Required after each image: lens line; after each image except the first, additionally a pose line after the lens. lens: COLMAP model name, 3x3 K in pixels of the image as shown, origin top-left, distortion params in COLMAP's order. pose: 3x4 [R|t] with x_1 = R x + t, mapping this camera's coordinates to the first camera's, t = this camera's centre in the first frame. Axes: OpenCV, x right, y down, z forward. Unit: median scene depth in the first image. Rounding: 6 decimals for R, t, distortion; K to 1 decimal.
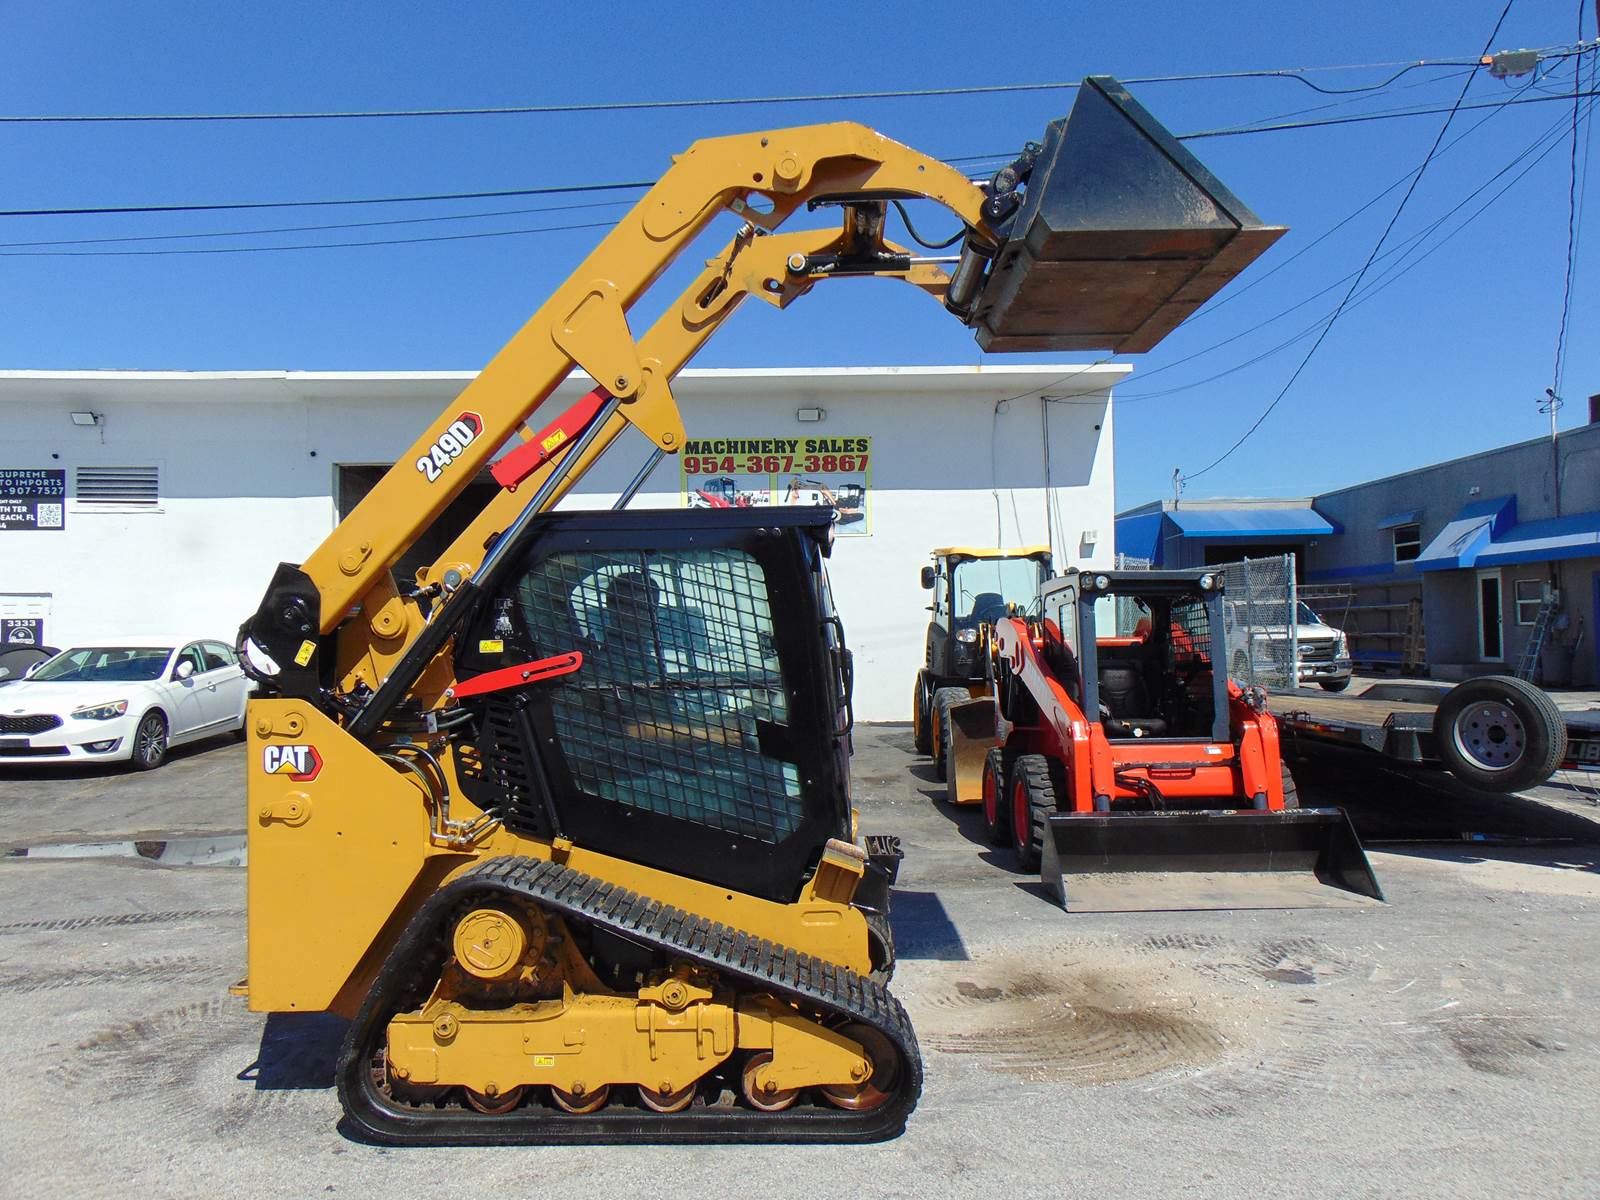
lens RADIAL K [[1188.7, 0, 802.5], [0, 1188.7, 602.5], [0, 0, 1]] dist [-0.007873, 0.034774]
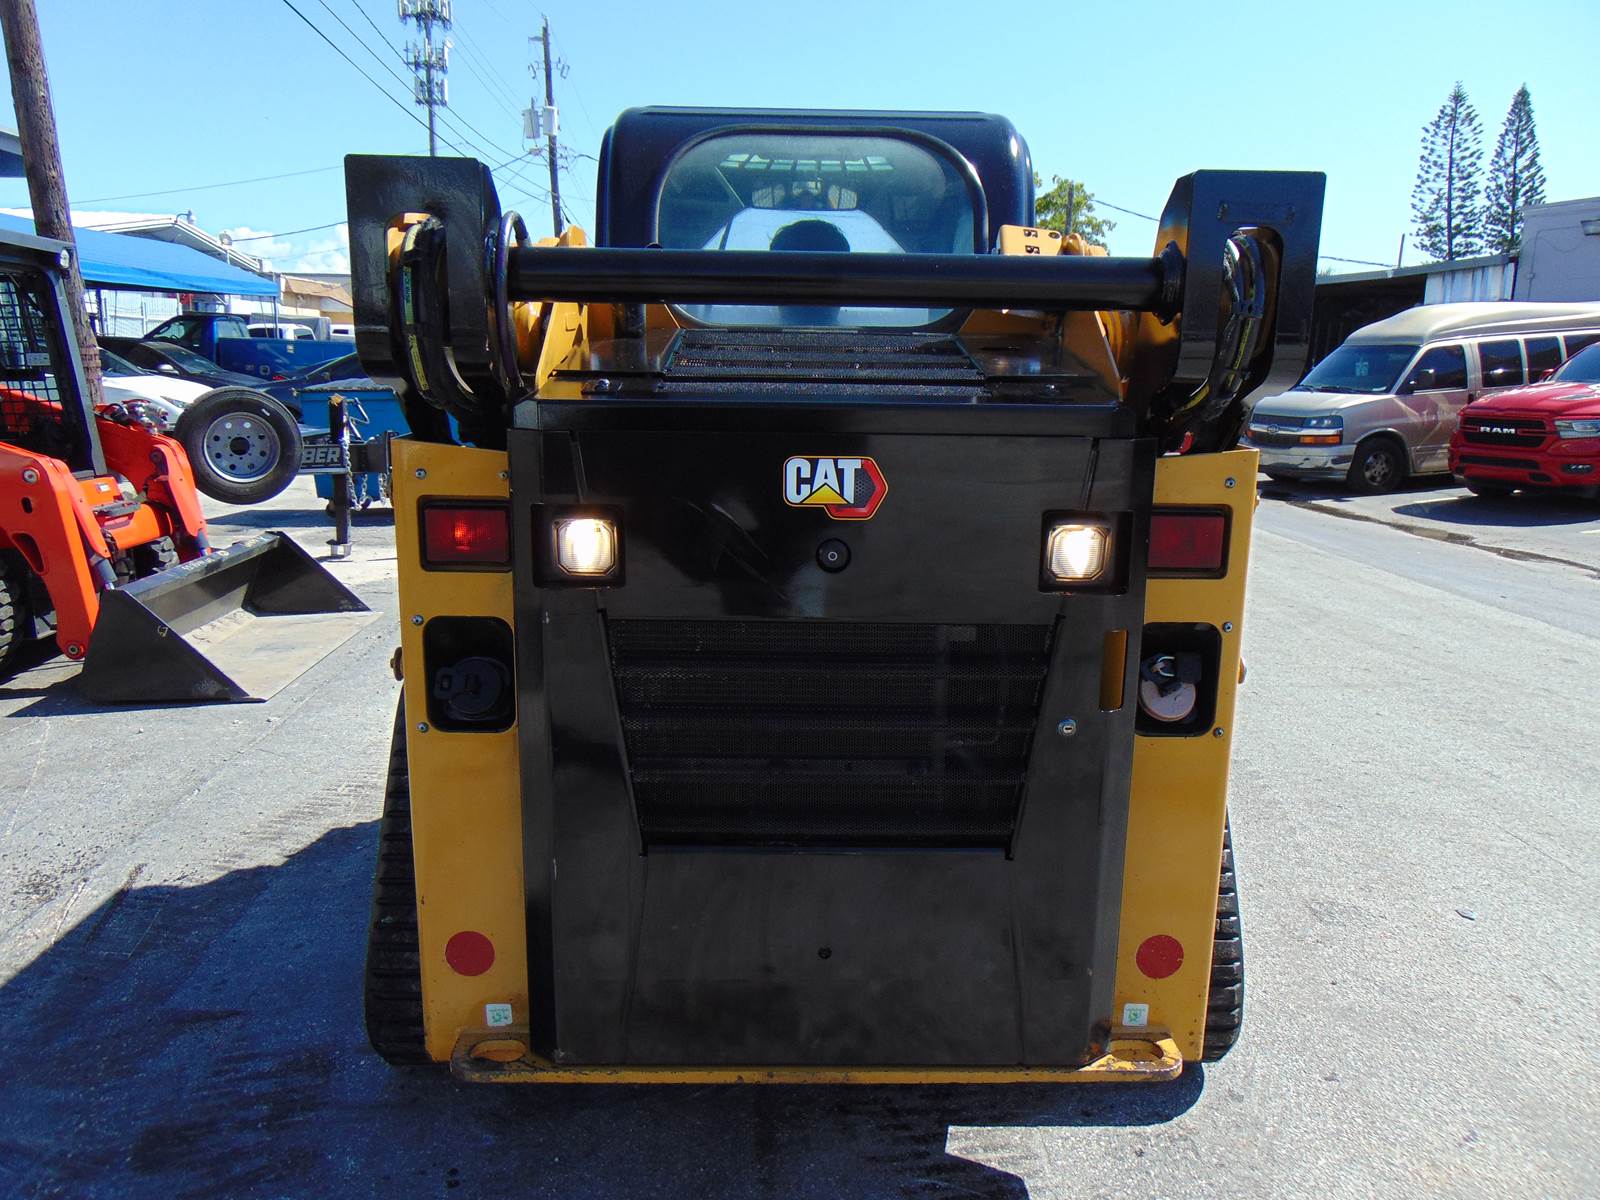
lens RADIAL K [[1188.7, 0, 793.3], [0, 1188.7, 611.5], [0, 0, 1]] dist [-0.007873, 0.034774]
pose [[-0.042013, -0.196765, 0.979550, -0.450826], [-0.046577, 0.979736, 0.194804, 0.031105], [-0.998031, -0.037440, -0.050327, 0.588748]]
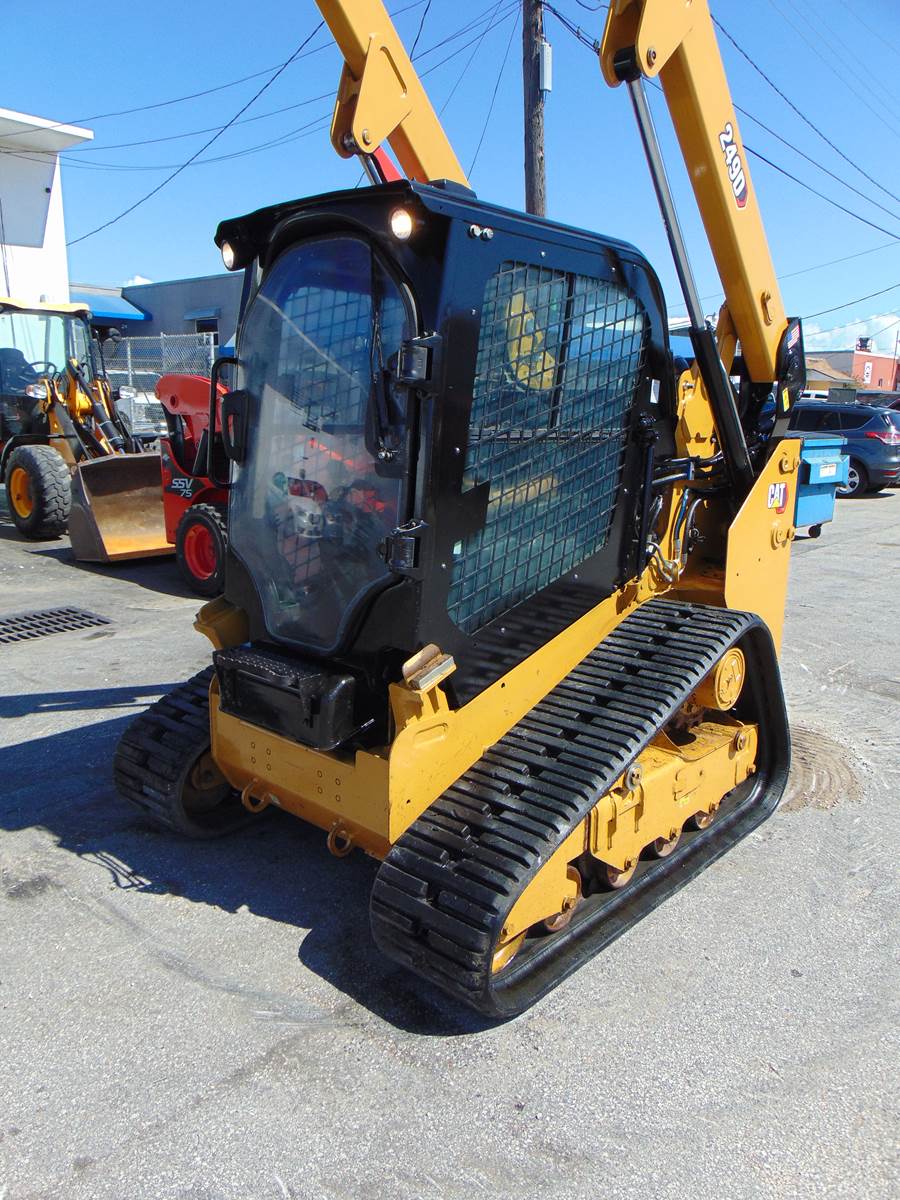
lens RADIAL K [[891.5, 0, 438.0], [0, 891.5, 603.0], [0, 0, 1]] dist [-0.007873, 0.034774]
pose [[0.675477, -0.138823, 0.724196, -0.320568], [-0.044506, 0.972652, 0.227961, 0.024045], [-0.736037, -0.186213, 0.650826, 0.396687]]
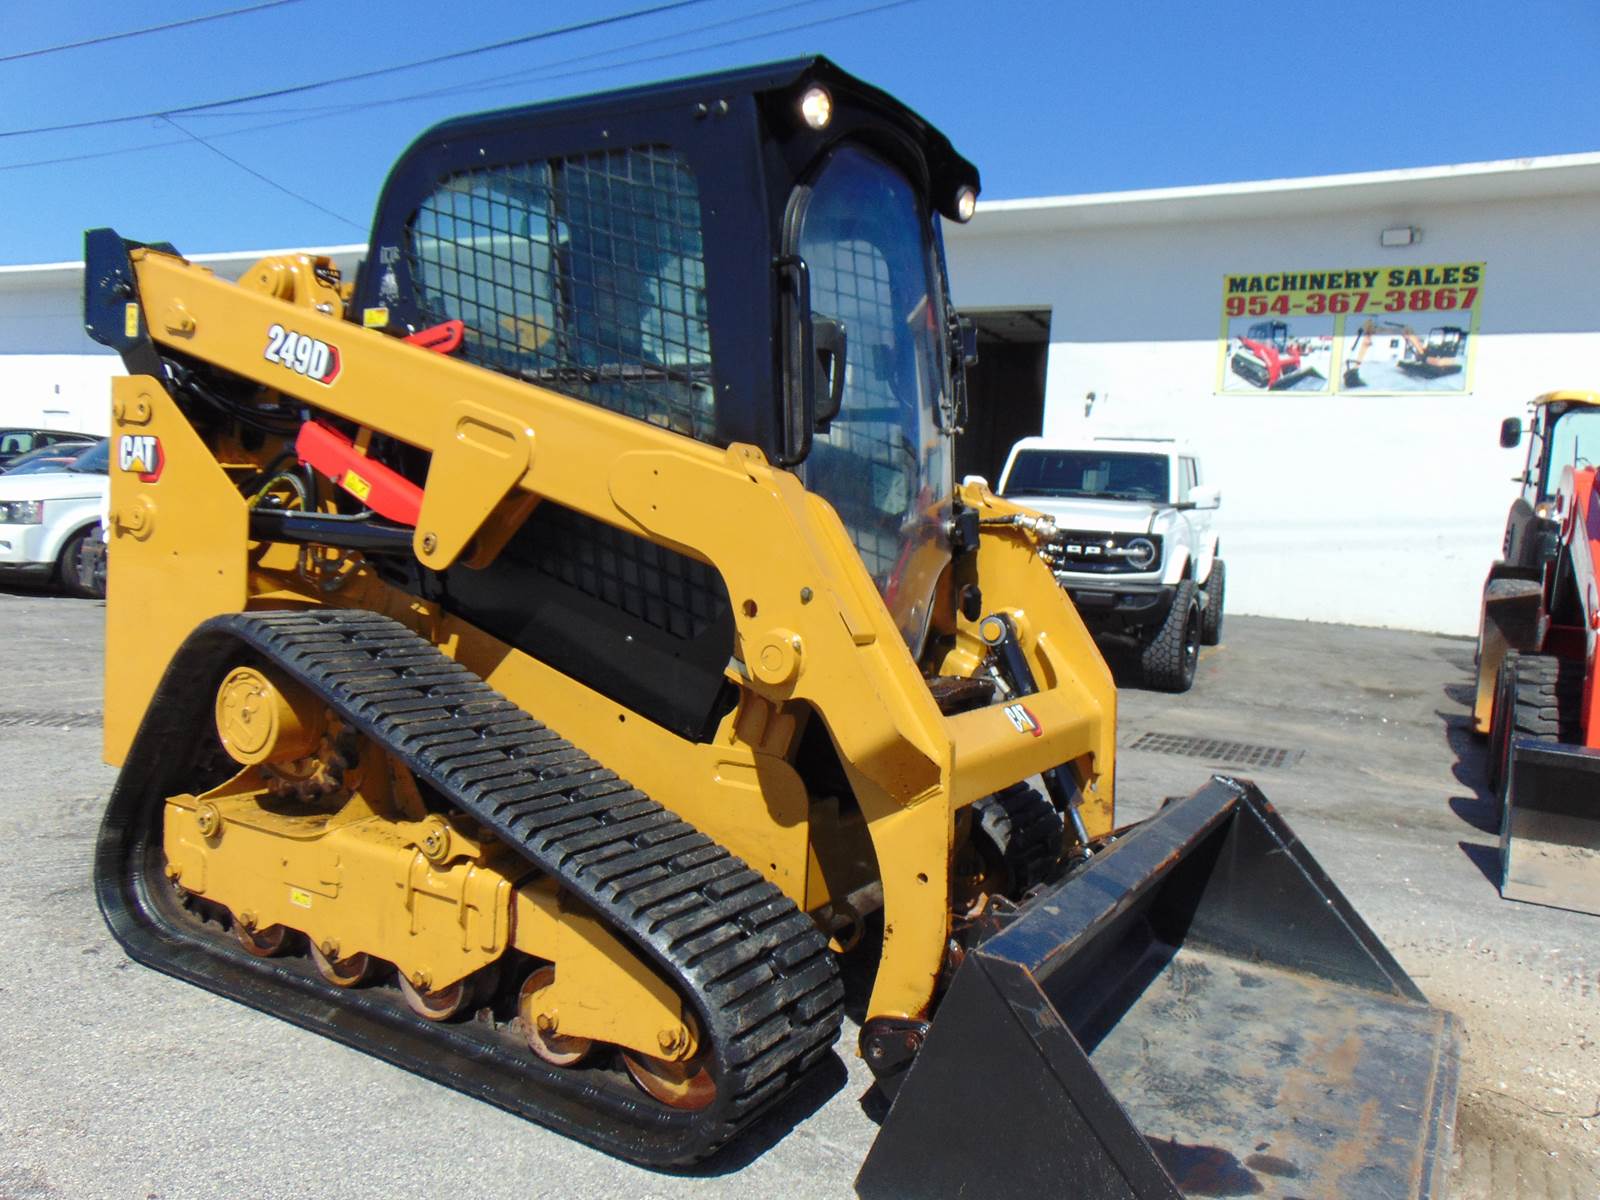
lens RADIAL K [[1188.7, 0, 809.8], [0, 1188.7, 600.0], [0, 0, 1]] dist [-0.007873, 0.034774]
pose [[0.869831, 0.099899, -0.483129, 0.164258], [-0.060181, 0.993456, 0.097070, 0.061661], [0.489665, -0.055360, 0.870151, 0.261609]]
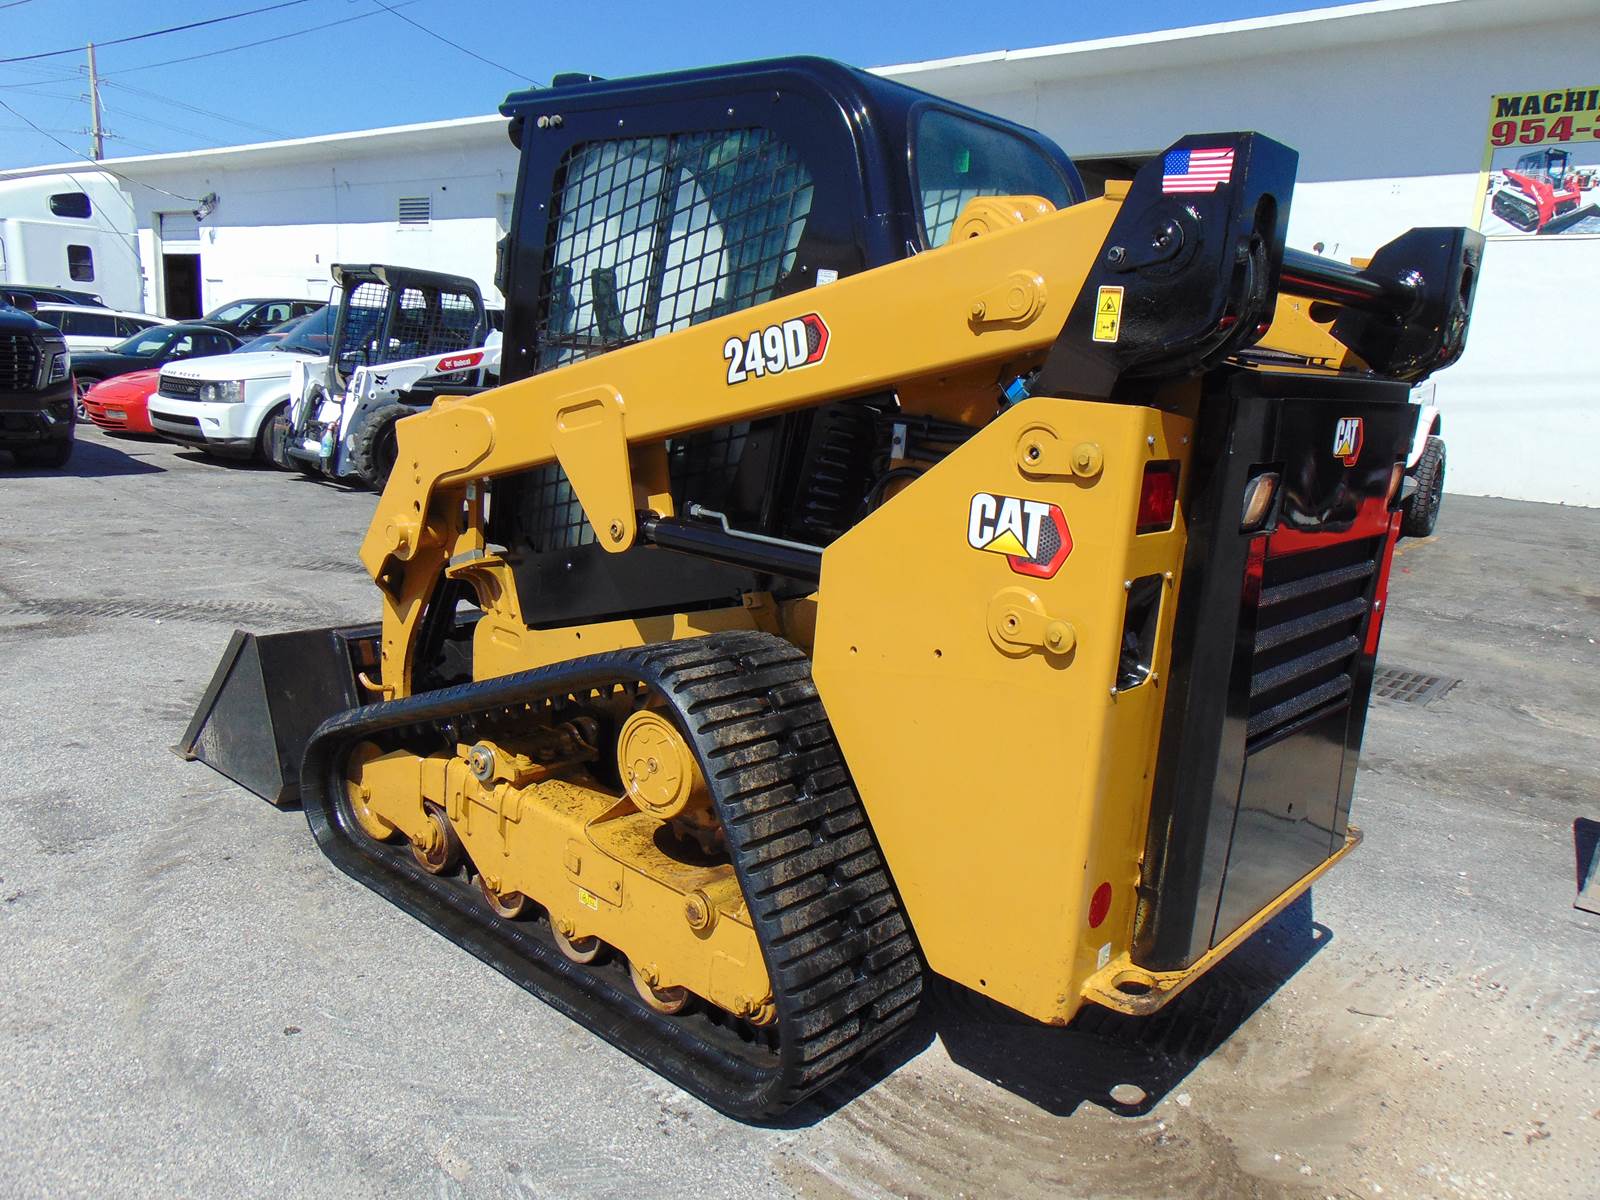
lens RADIAL K [[1188.7, 0, 812.3], [0, 1188.7, 591.1], [0, 0, 1]] dist [-0.007873, 0.034774]
pose [[0.751042, 0.183761, -0.634167, 0.232927], [-0.048290, 0.973204, 0.224814, 0.025683], [0.658486, -0.138221, 0.739792, 0.358724]]
